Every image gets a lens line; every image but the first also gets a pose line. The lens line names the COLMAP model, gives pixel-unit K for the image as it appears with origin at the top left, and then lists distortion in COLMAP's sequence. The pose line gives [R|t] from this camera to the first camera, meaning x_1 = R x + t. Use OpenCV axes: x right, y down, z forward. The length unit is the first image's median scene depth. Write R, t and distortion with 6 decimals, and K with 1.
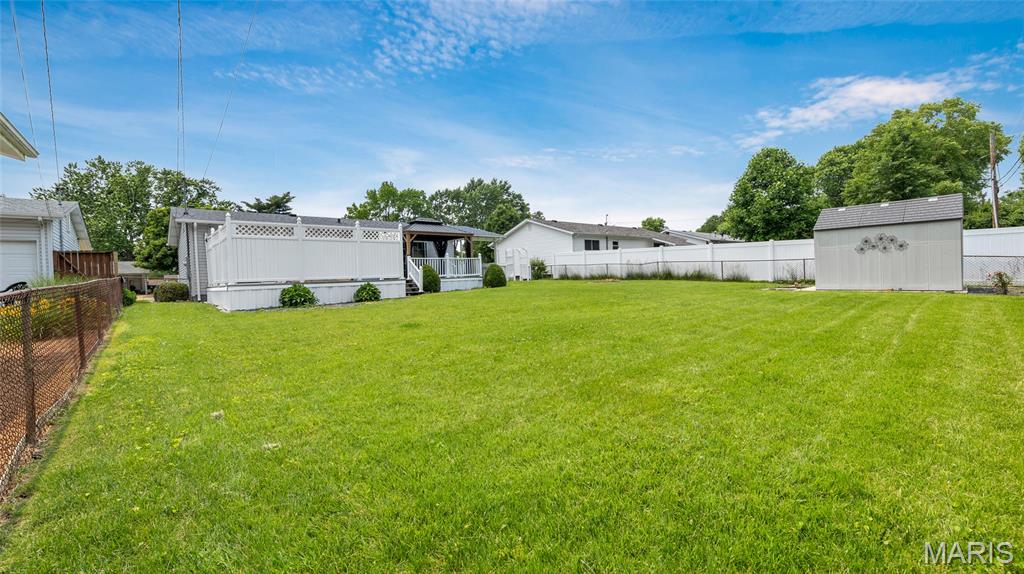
lens RADIAL K [[398.9, 0, 512.8], [0, 398.9, 280.5], [0, 0, 1]] dist [0.002072, 0.000237]
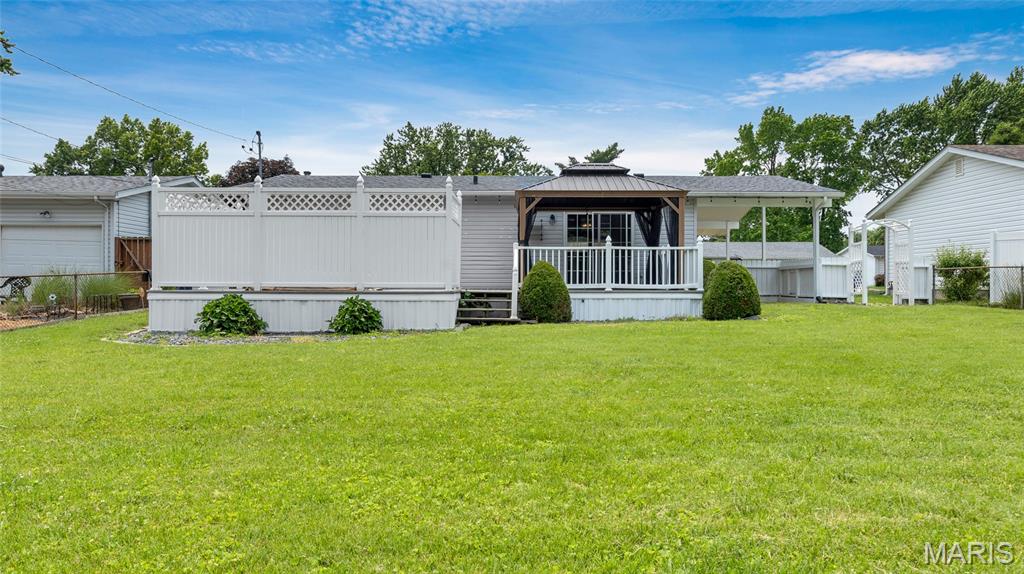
lens RADIAL K [[668.4, 0, 512.0], [0, 668.4, 287.0], [0, 0, 1]] dist [0.001576, -0.002370]
pose [[0.748253, 0.043375, -0.661994, 0.164082], [-0.037639, 0.999029, 0.022915, -0.015633], [0.662345, 0.007771, 0.749159, 0.231708]]
